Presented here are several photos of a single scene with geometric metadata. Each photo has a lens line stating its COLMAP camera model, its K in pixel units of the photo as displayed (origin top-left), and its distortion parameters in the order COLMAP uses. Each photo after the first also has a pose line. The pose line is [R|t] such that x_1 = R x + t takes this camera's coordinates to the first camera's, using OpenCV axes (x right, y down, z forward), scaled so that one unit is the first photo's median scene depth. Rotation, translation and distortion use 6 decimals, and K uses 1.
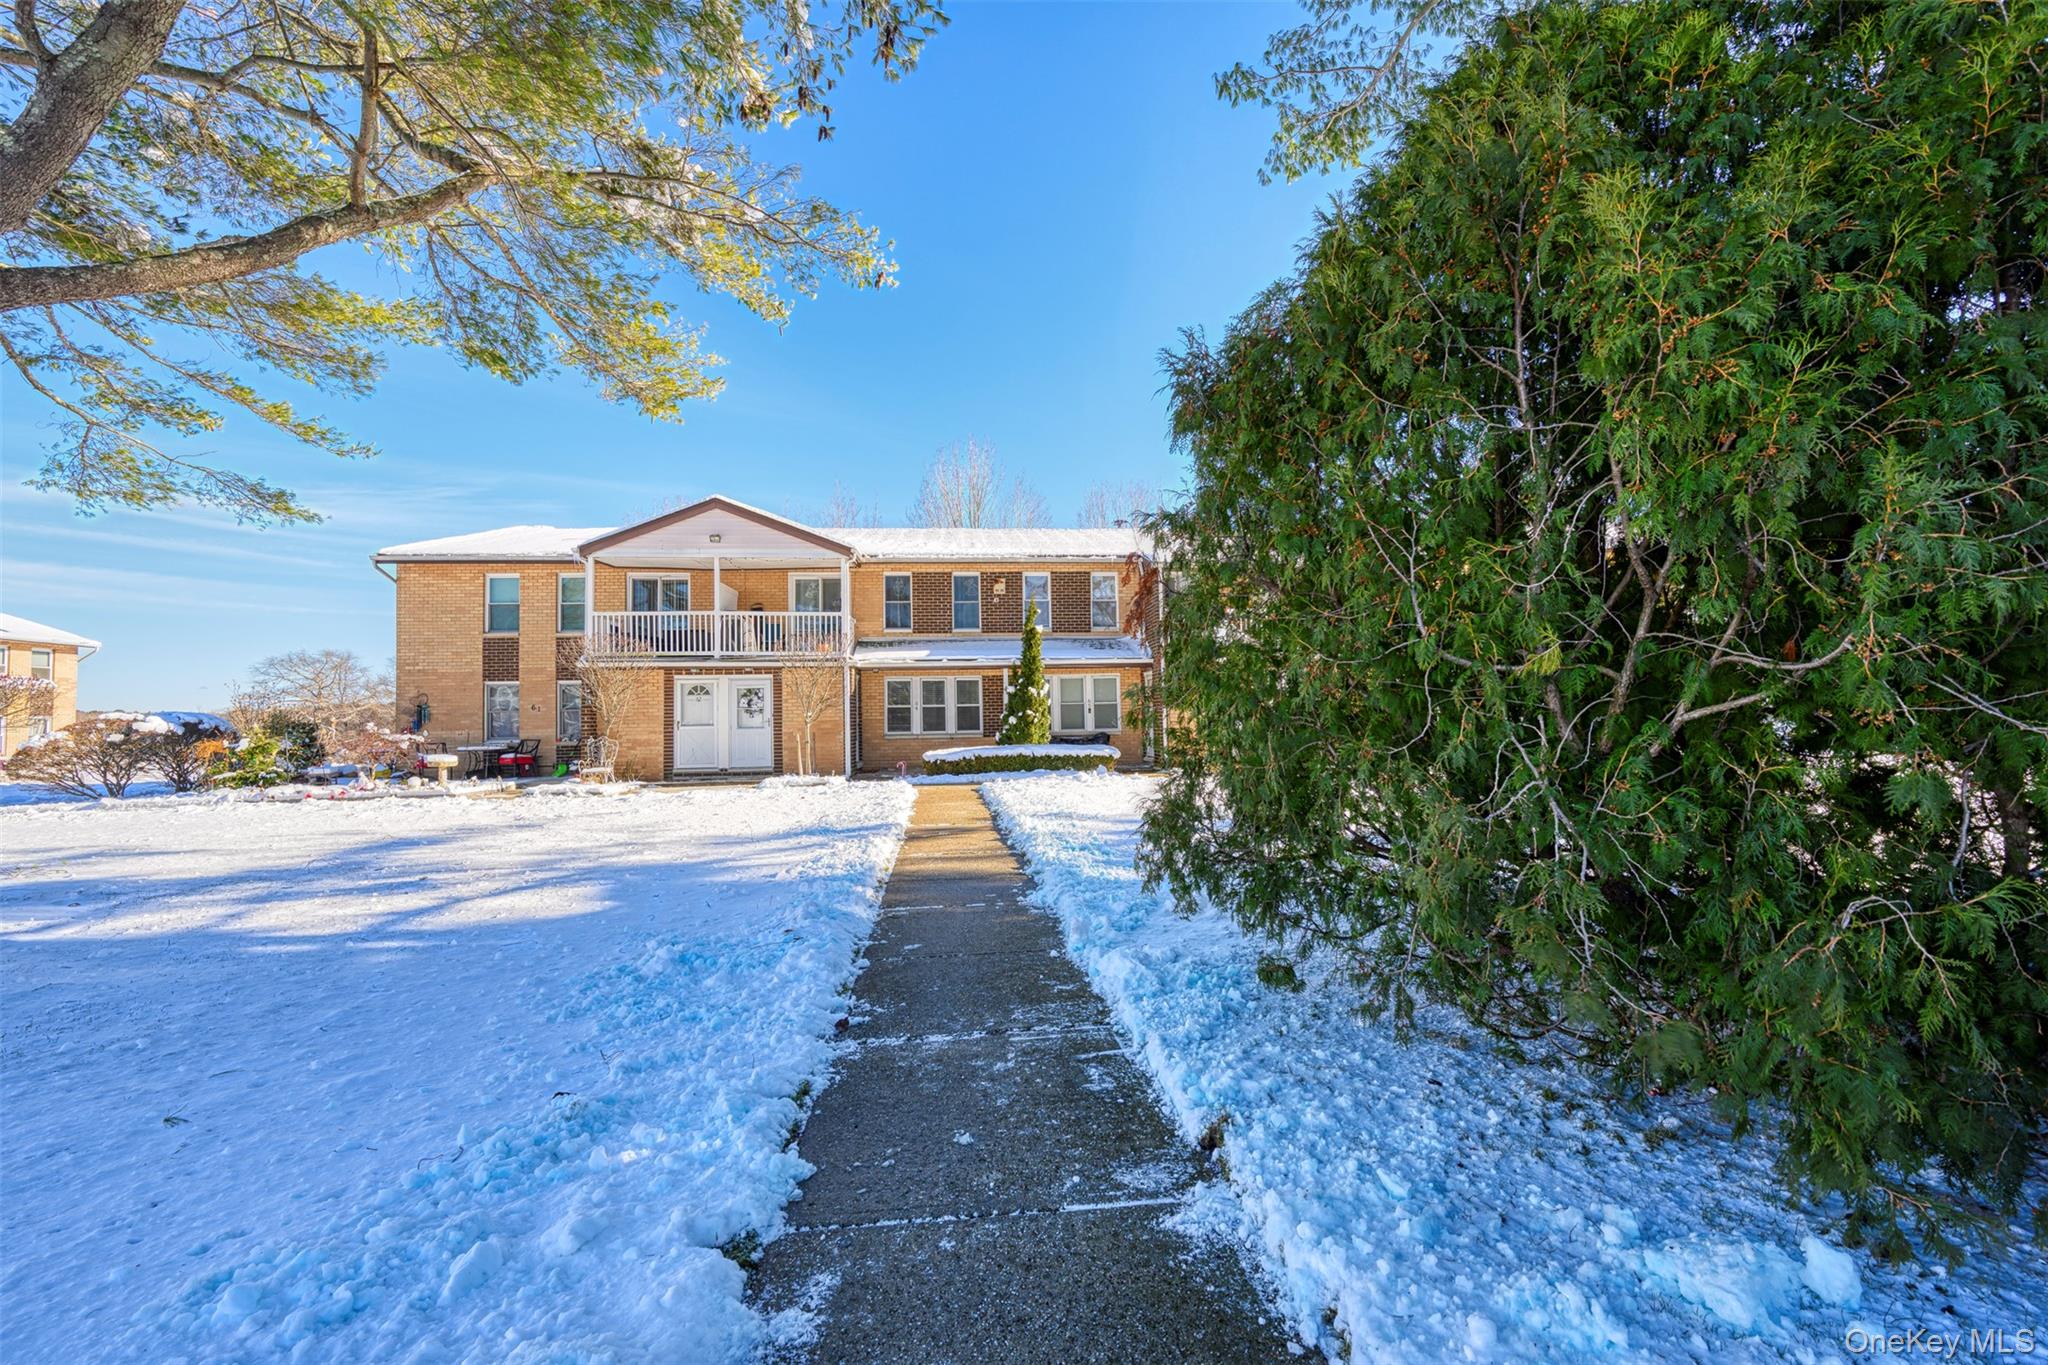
lens RADIAL K [[827.3, 0, 1027.5], [0, 827.3, 681.8], [0, 0, 1]] dist [0.002312, 0.000210]
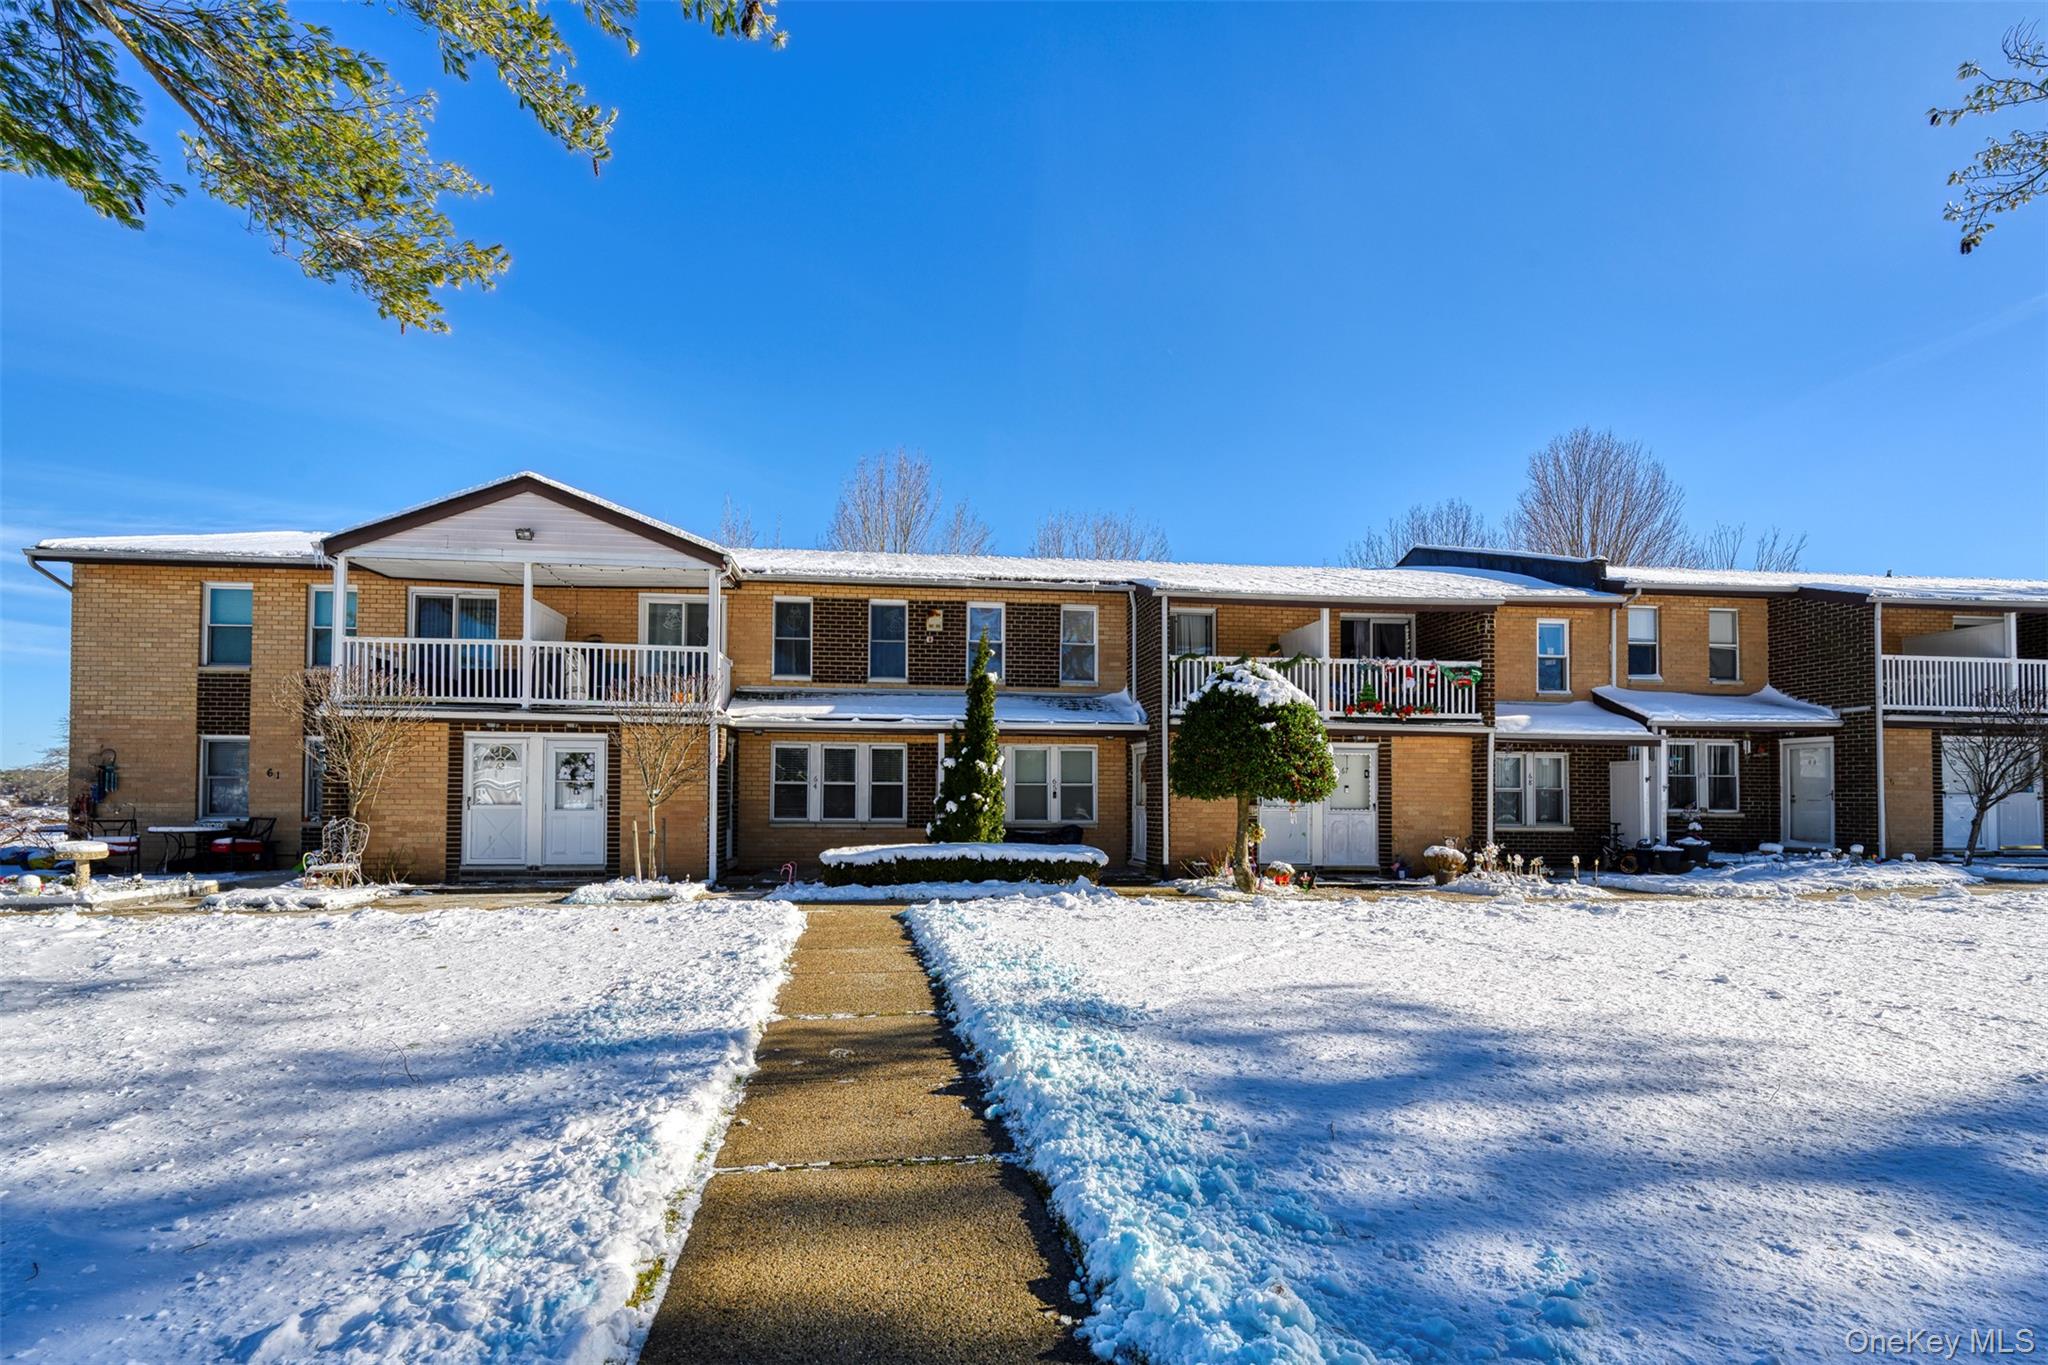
lens RADIAL K [[827.3, 0, 1011.4], [0, 827.3, 778.0], [0, 0, 1]] dist [0.002312, 0.000210]
pose [[0.996378, 0.023109, 0.081832, -0.023262], [-0.025000, 0.999442, 0.022160, 0.004848], [-0.081274, -0.024126, 0.996400, 0.271032]]
